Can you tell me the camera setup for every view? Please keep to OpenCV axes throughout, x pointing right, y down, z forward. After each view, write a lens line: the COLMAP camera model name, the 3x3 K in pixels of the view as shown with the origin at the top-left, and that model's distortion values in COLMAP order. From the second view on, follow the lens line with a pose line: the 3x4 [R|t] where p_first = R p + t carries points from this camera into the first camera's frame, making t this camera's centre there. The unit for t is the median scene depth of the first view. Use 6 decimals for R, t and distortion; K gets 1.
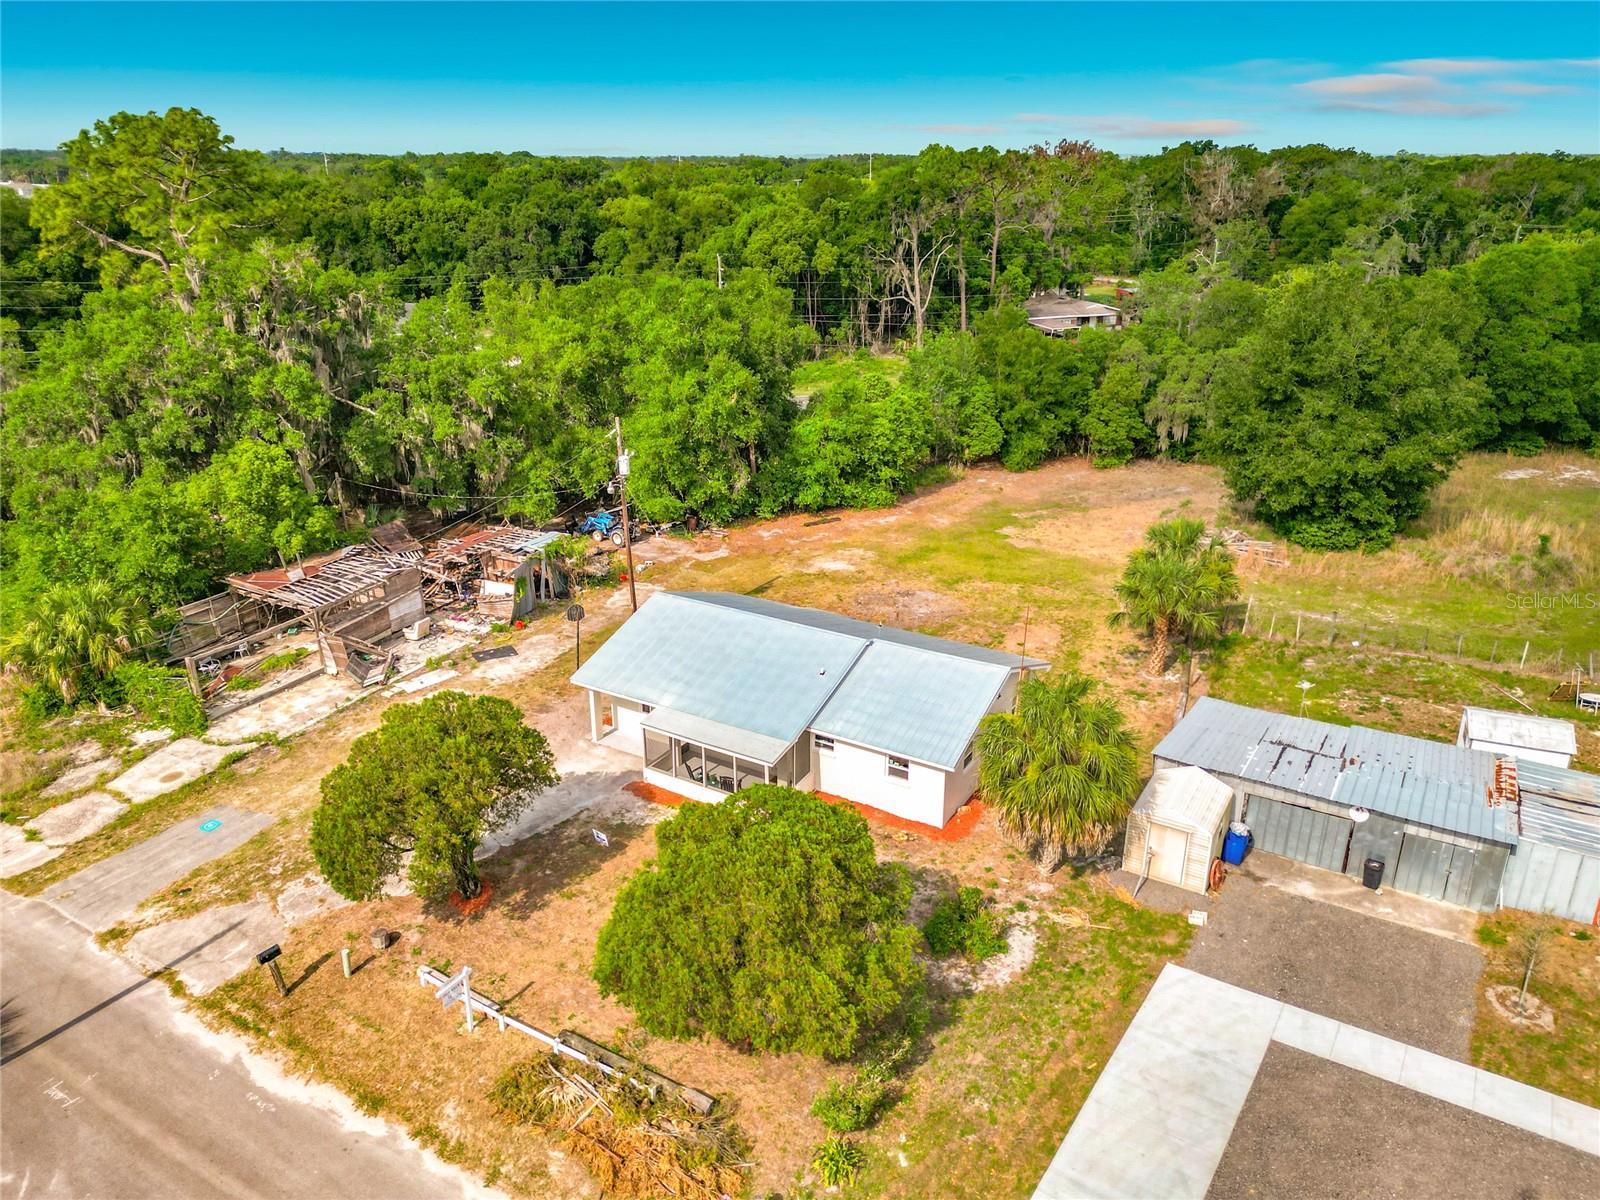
lens RADIAL K [[1208.6, 0, 841.7], [0, 1208.6, 638.0], [0, 0, 1]] dist [0.036761, -0.012917]
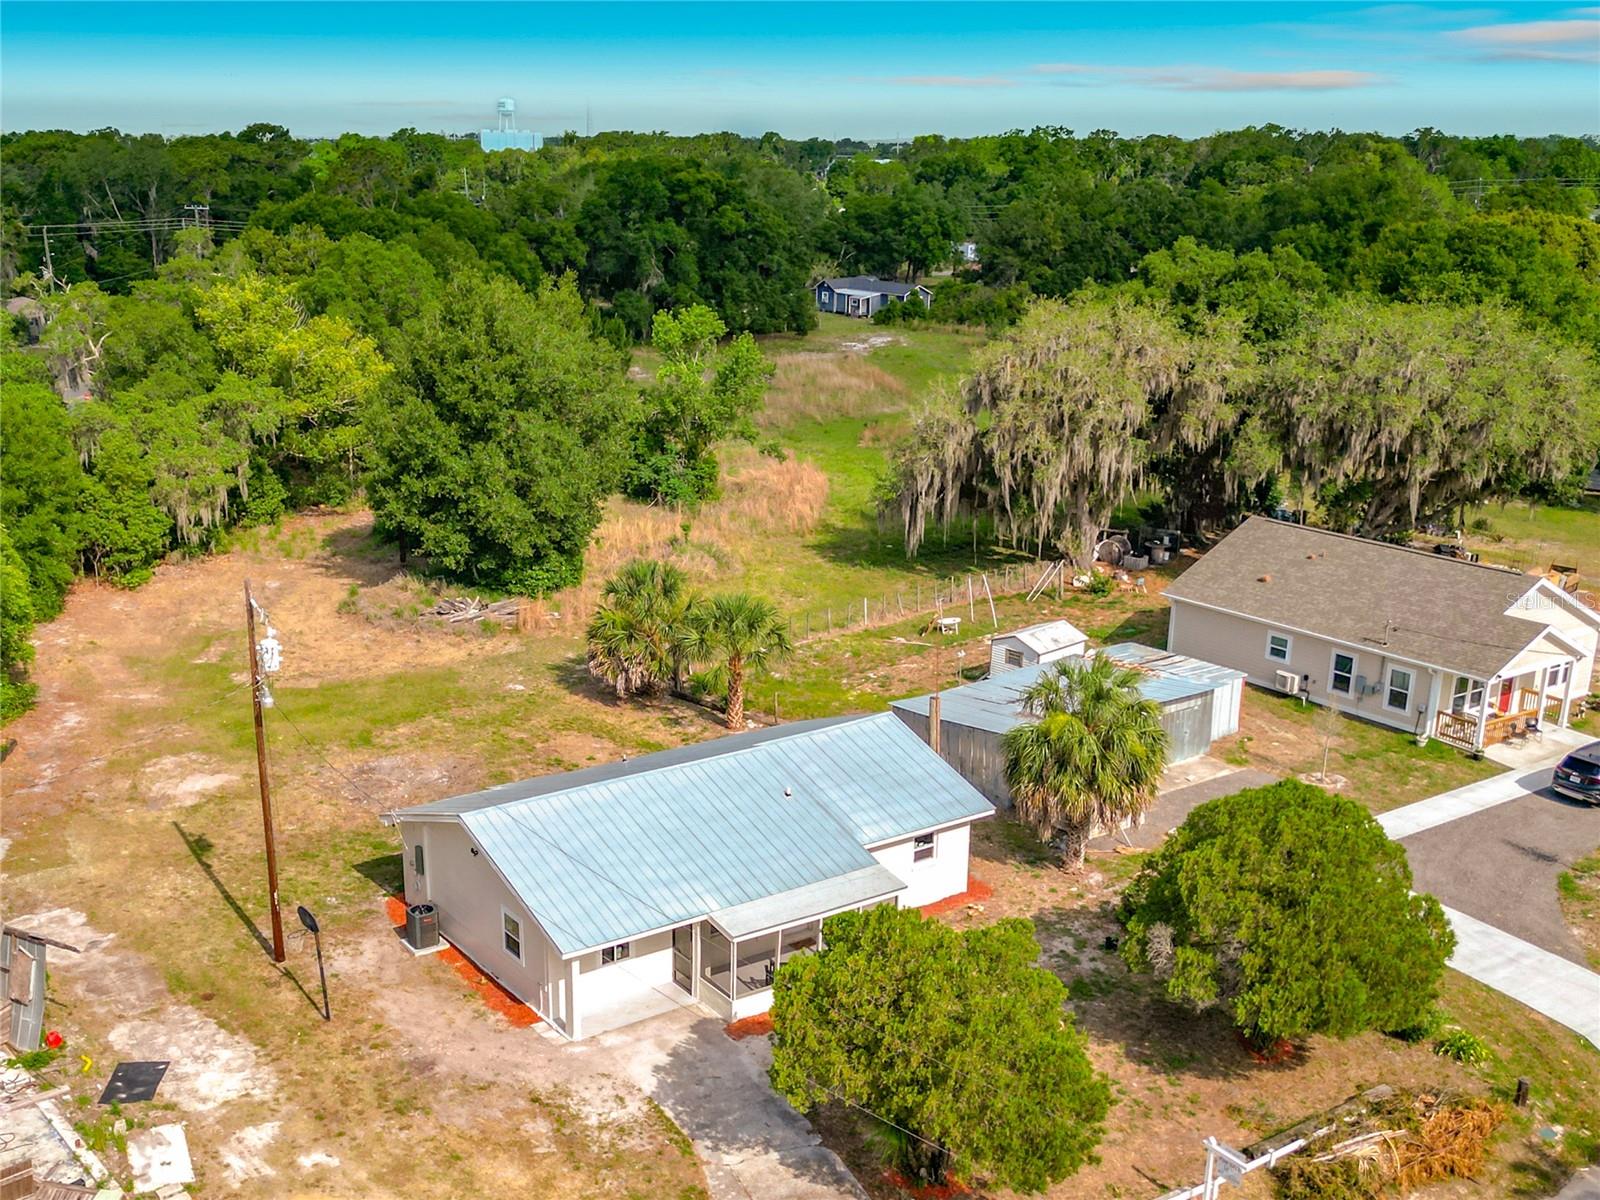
lens RADIAL K [[1705.9, 0, 845.5], [0, 1705.9, 708.8], [0, 0, 1]] dist [0.100124, -0.165391]
pose [[0.367242, -0.287289, 0.884646, -0.615317], [0.336473, 0.927724, 0.161599, -0.119677], [-0.867133, 0.238313, 0.437364, 0.303333]]
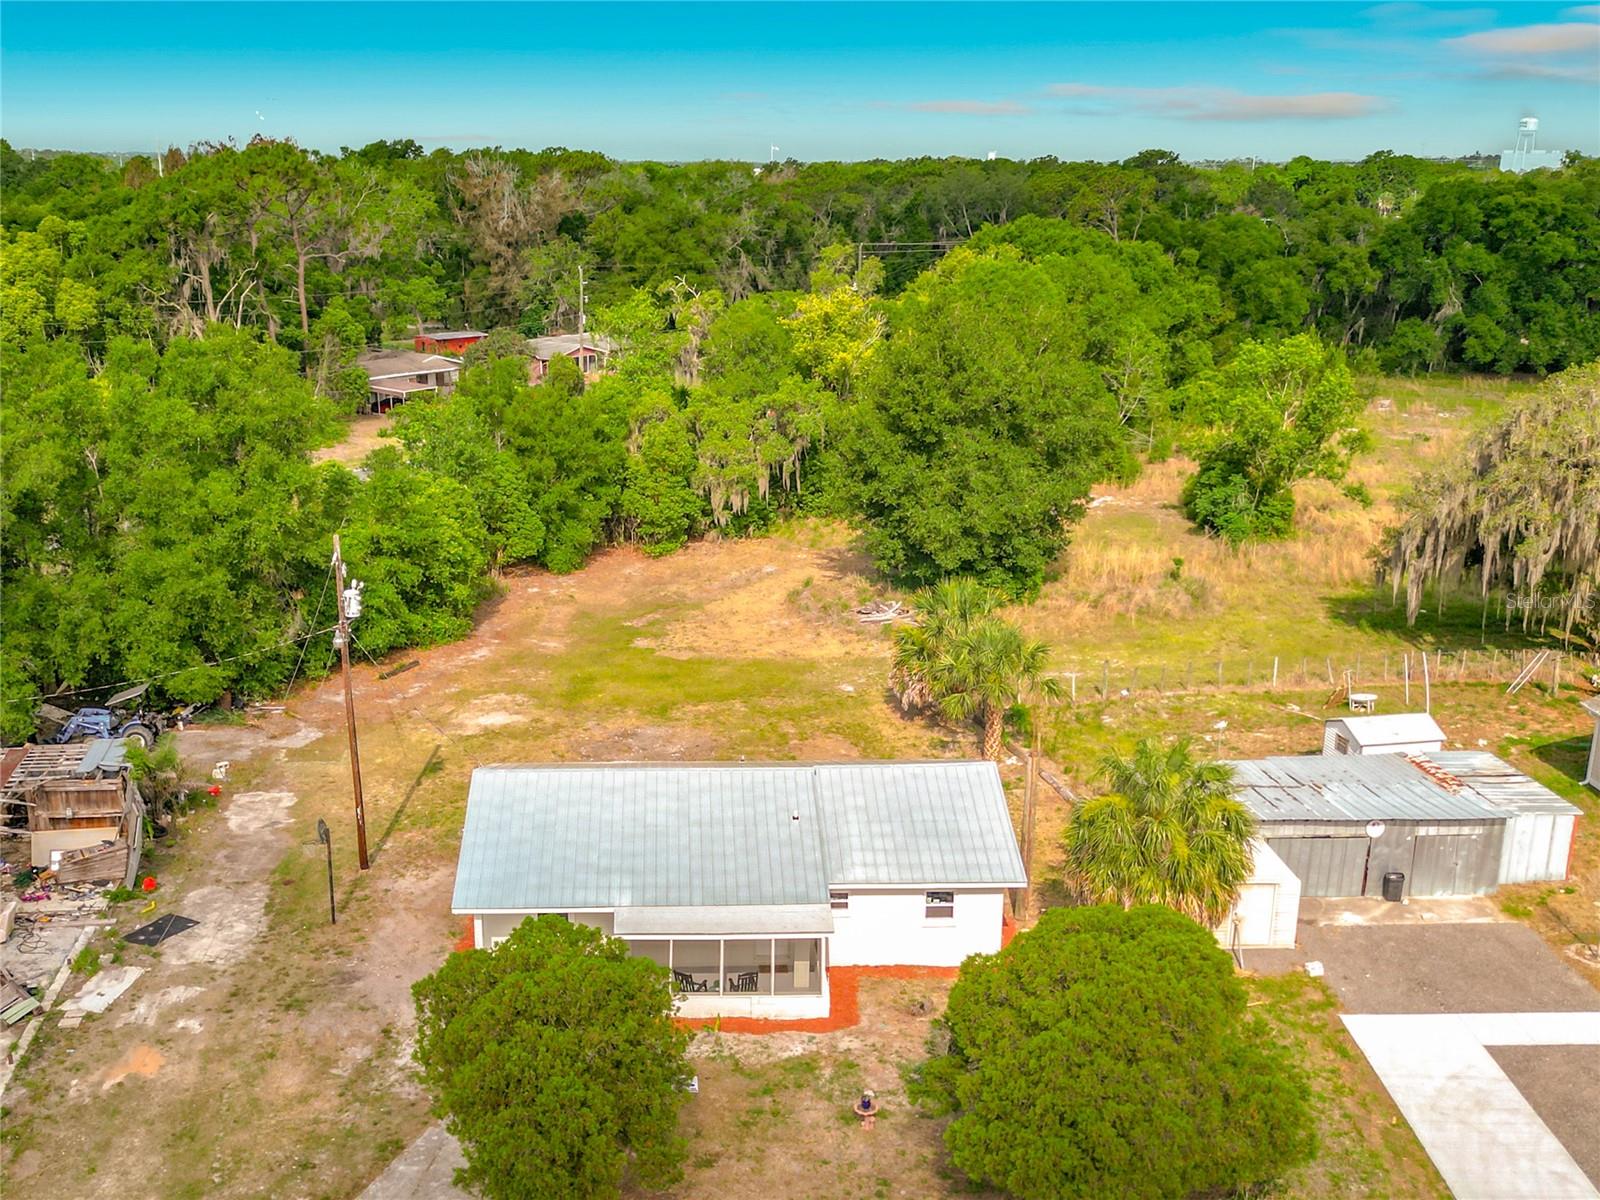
lens RADIAL K [[1705.9, 0, 845.5], [0, 1705.9, 708.8], [0, 0, 1]] dist [0.100124, -0.165391]
pose [[0.815314, -0.171184, 0.553136, -0.373072], [0.208454, 0.978021, -0.004581, -0.017253], [-0.540195, 0.119038, 0.833078, 0.041647]]
